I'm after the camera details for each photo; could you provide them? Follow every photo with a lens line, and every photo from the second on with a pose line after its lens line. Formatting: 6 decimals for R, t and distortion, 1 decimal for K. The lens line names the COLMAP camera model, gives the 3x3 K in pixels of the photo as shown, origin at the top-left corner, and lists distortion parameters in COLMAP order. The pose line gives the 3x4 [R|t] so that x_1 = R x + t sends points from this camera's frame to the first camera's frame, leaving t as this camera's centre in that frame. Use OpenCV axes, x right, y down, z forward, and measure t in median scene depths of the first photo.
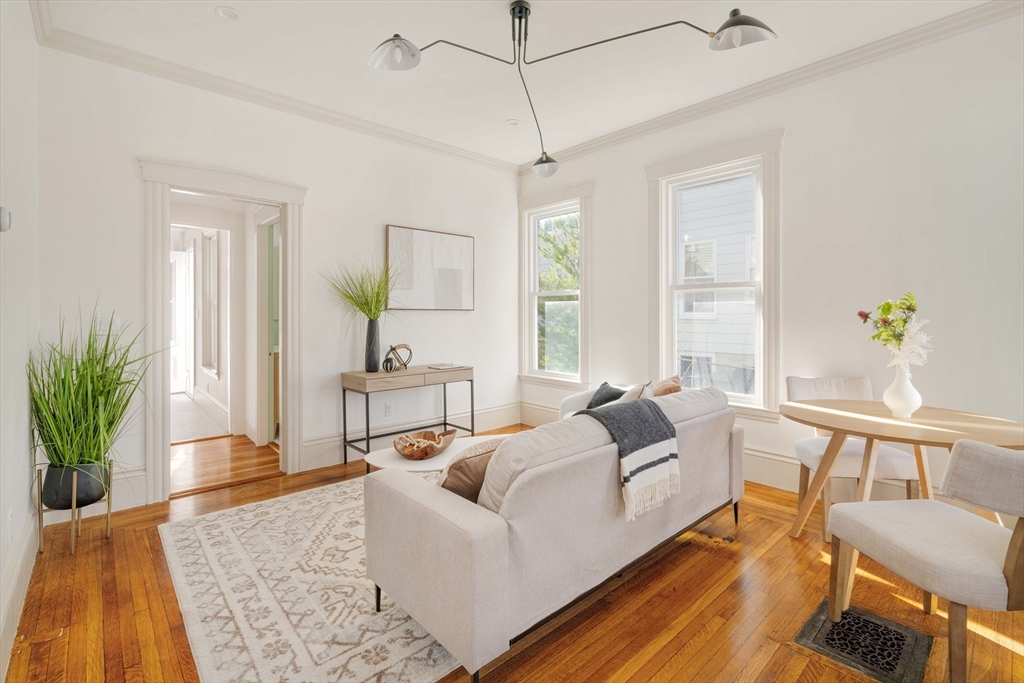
lens RADIAL K [[472.3, 0, 480.7], [0, 472.3, 317.8], [0, 0, 1]] dist [-0.002957, -0.000470]
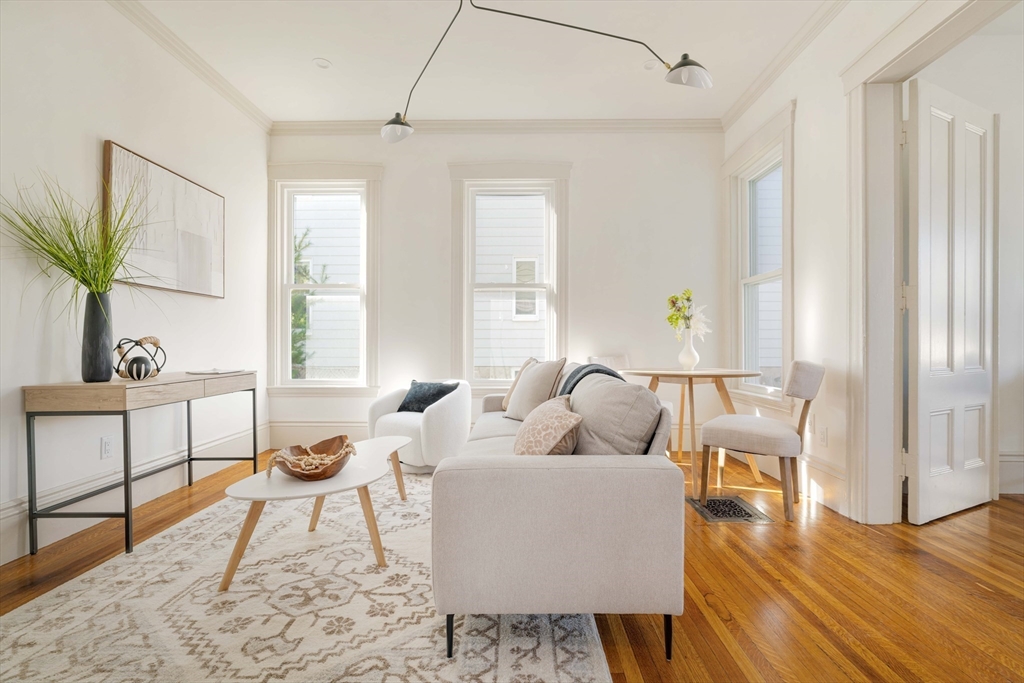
lens RADIAL K [[486.4, 0, 520.3], [0, 486.4, 343.0], [0, 0, 1]] dist [-0.001543, 0.000440]
pose [[0.650009, 0.003518, 0.759918, -0.516142], [0.001240, 0.999983, -0.005690, 0.104038], [-0.759925, 0.004641, 0.649994, 0.310130]]
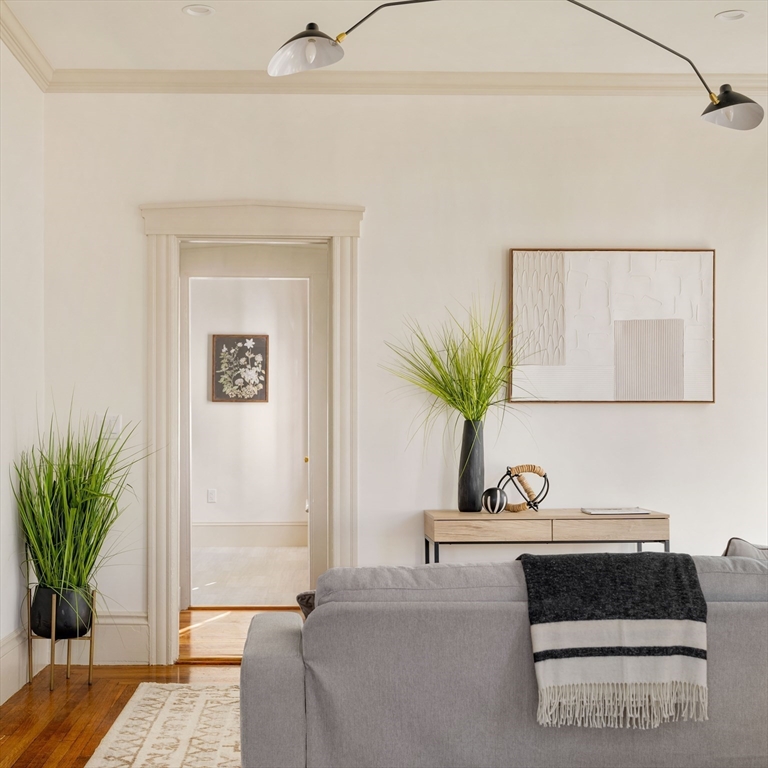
lens RADIAL K [[1258.1, 0, 383.9], [0, 1258.1, 420.4], [0, 0, 1]] dist [-0.011069, -0.017023]
pose [[0.778921, -0.002000, -0.627118, 0.950492], [-0.002312, 0.999979, -0.006061, 0.020484], [0.627117, 0.006171, 0.778900, -0.371258]]
